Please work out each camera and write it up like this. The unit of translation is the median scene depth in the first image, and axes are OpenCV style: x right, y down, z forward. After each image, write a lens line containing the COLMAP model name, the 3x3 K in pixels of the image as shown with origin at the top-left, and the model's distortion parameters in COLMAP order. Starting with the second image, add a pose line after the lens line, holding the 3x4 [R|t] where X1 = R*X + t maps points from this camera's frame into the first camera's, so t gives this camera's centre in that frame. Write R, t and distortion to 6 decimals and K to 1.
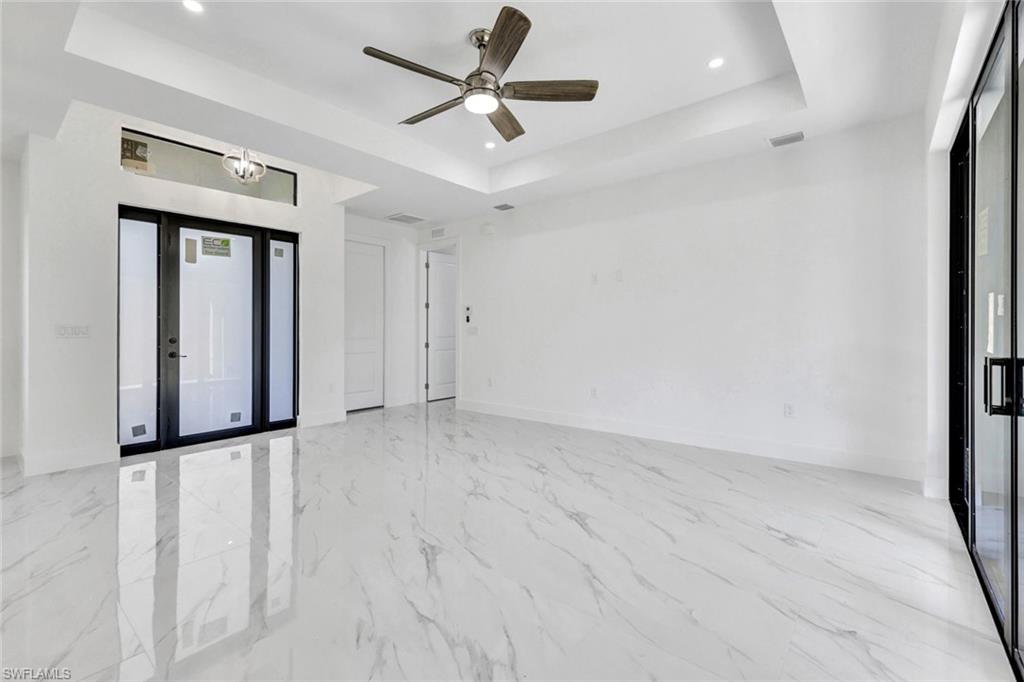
lens RADIAL K [[448.2, 0, 510.3], [0, 448.2, 337.0], [0, 0, 1]] dist [-0.000376, -0.001082]
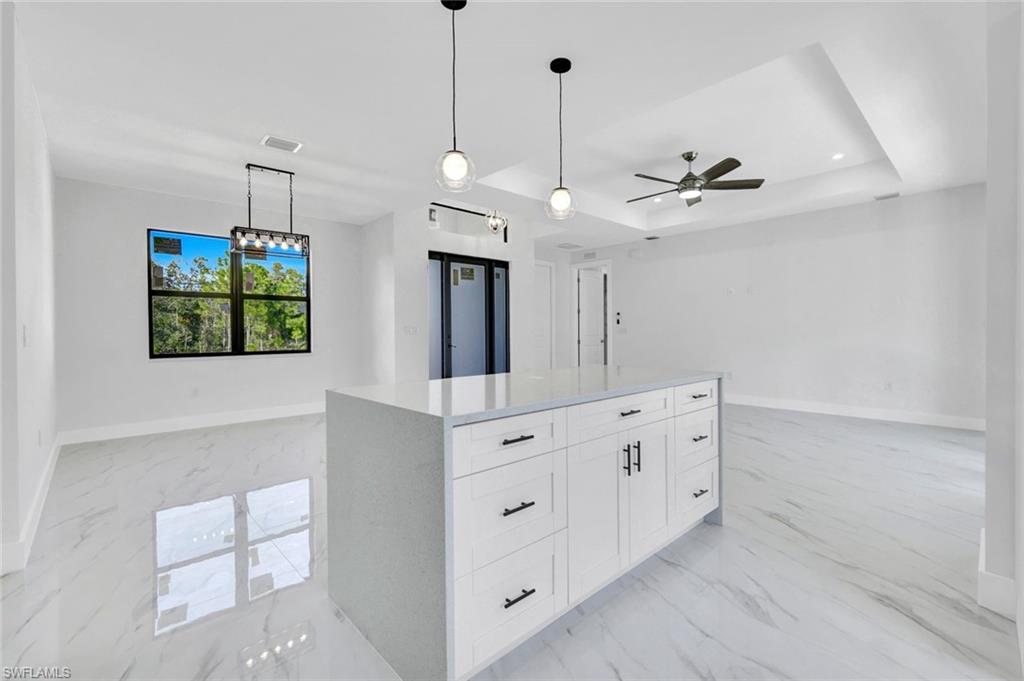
lens RADIAL K [[448.2, 0, 515.7], [0, 448.2, 331.6], [0, 0, 1]] dist [-0.000376, -0.001082]
pose [[0.993627, 0.000987, -0.112711, -0.335316], [-0.002571, 0.999900, -0.013913, 0.011005], [0.112686, 0.014114, 0.993530, -0.465094]]
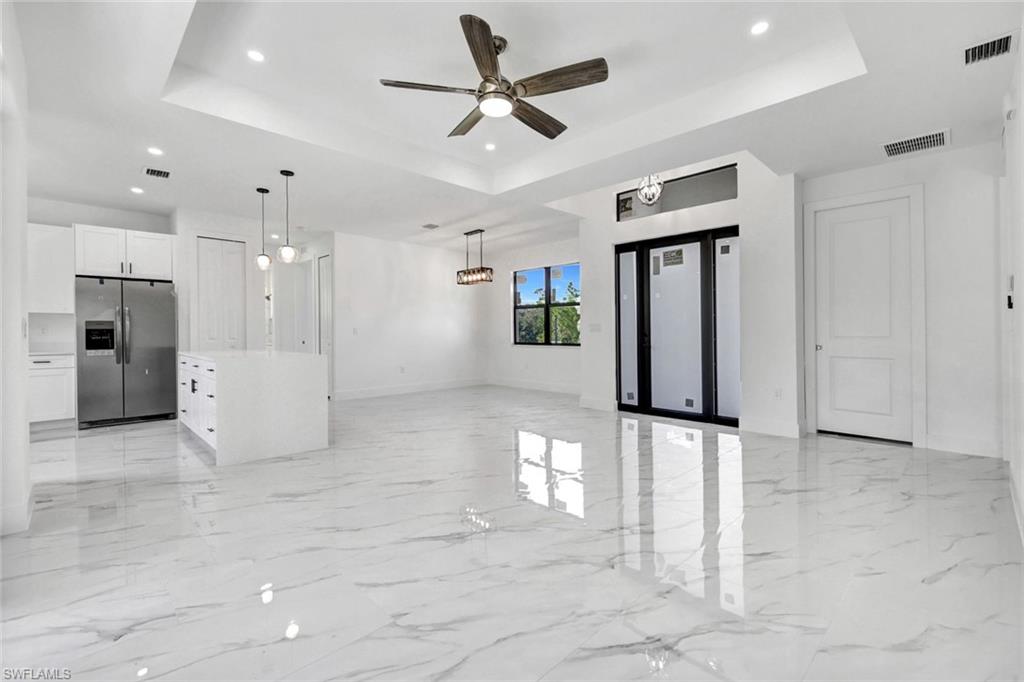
lens RADIAL K [[448.2, 0, 521.6], [0, 448.2, 342.5], [0, 0, 1]] dist [-0.000376, -0.001082]
pose [[-0.095640, 0.031838, -0.994907, 0.603863], [-0.011470, 0.999387, 0.033084, -0.009020], [0.995350, 0.014575, -0.095216, 0.725466]]
